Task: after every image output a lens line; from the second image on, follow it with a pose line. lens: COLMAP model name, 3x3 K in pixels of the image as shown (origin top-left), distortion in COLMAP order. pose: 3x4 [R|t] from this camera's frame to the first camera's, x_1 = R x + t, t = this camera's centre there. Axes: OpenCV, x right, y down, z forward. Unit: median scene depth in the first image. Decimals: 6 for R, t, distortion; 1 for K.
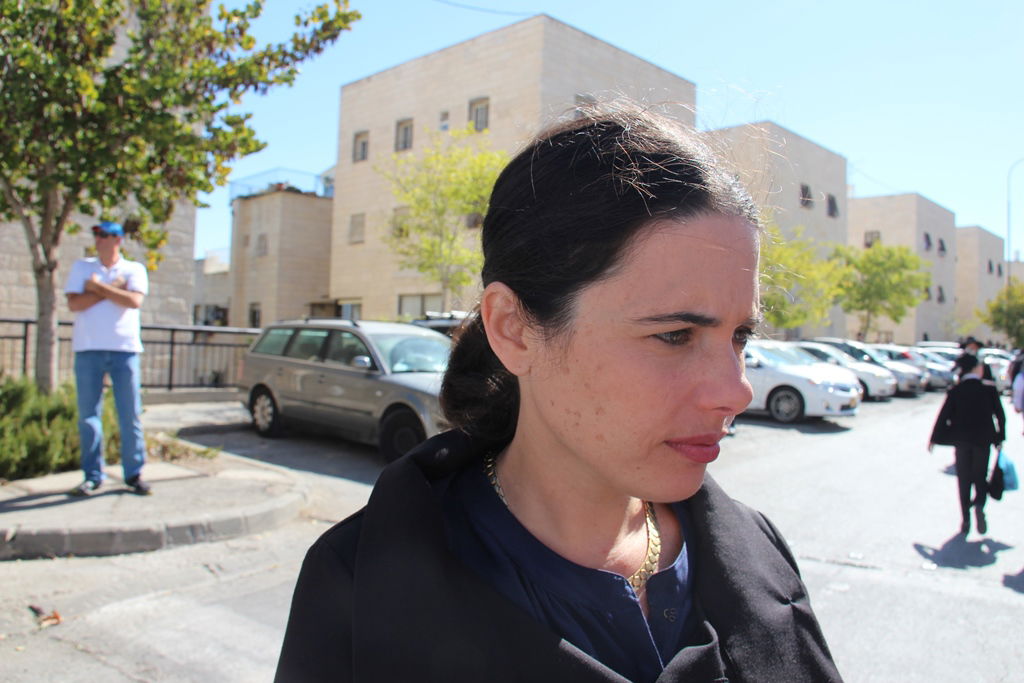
lens RADIAL K [[872.9, 0, 512.0], [0, 872.9, 341.5], [0, 0, 1]] dist [-0.225872, 0.135858]
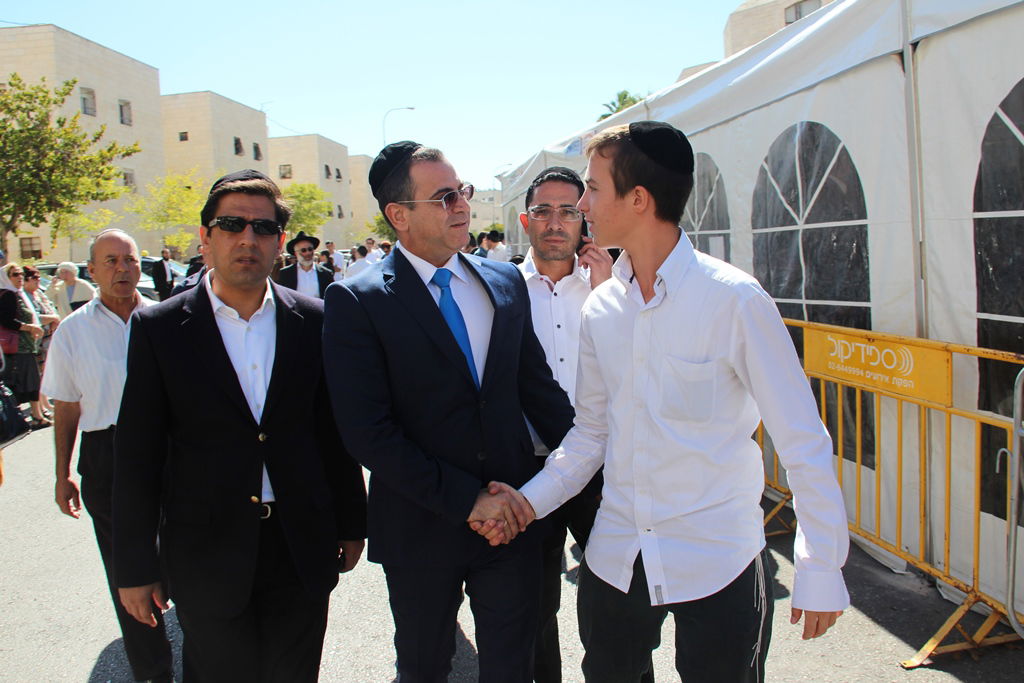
lens RADIAL K [[872.9, 0, 512.0], [0, 872.9, 341.5], [0, 0, 1]] dist [-0.225872, 0.135858]
pose [[0.783818, -0.124021, 0.608481, -0.143911], [0.061743, 0.990563, 0.122363, -0.003708], [-0.617914, -0.058341, 0.784078, -0.290136]]
